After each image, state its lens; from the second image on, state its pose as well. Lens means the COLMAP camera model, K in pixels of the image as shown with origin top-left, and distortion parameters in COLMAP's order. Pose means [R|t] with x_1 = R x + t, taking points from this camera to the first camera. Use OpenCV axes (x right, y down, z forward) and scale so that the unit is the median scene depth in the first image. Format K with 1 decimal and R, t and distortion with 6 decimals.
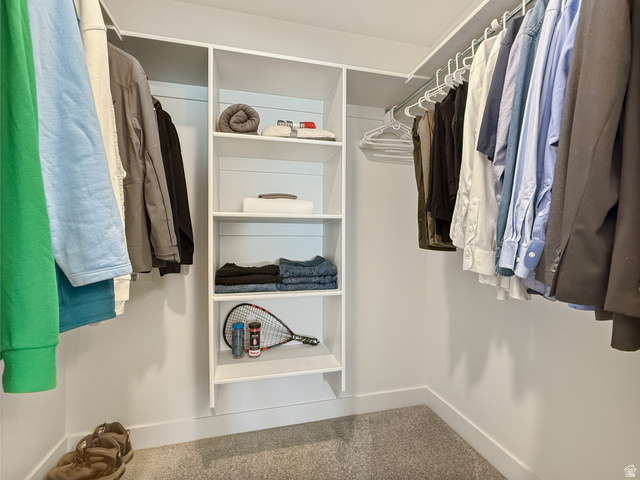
lens RADIAL K [[310.5, 0, 321.4], [0, 310.5, 245.0], [0, 0, 1]] dist [0.005981, 0.000535]
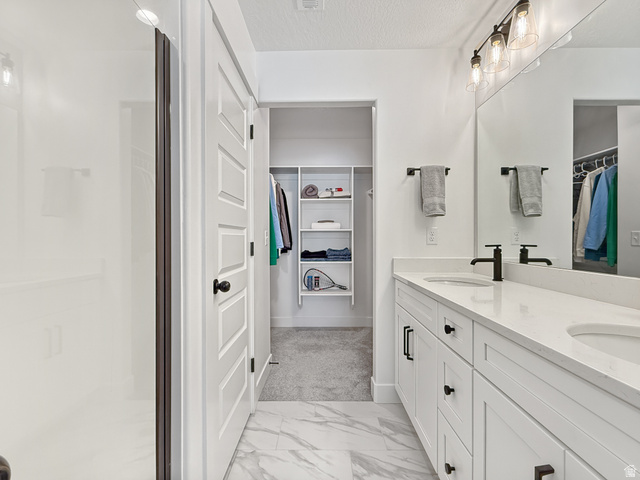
lens RADIAL K [[310.5, 0, 321.4], [0, 310.5, 245.0], [0, 0, 1]] dist [0.005981, 0.000535]
pose [[0.966083, 0.000156, -0.258231, 0.438379], [-0.000641, 0.999998, -0.001795, 0.026517], [0.258231, 0.001899, 0.966081, -1.292785]]
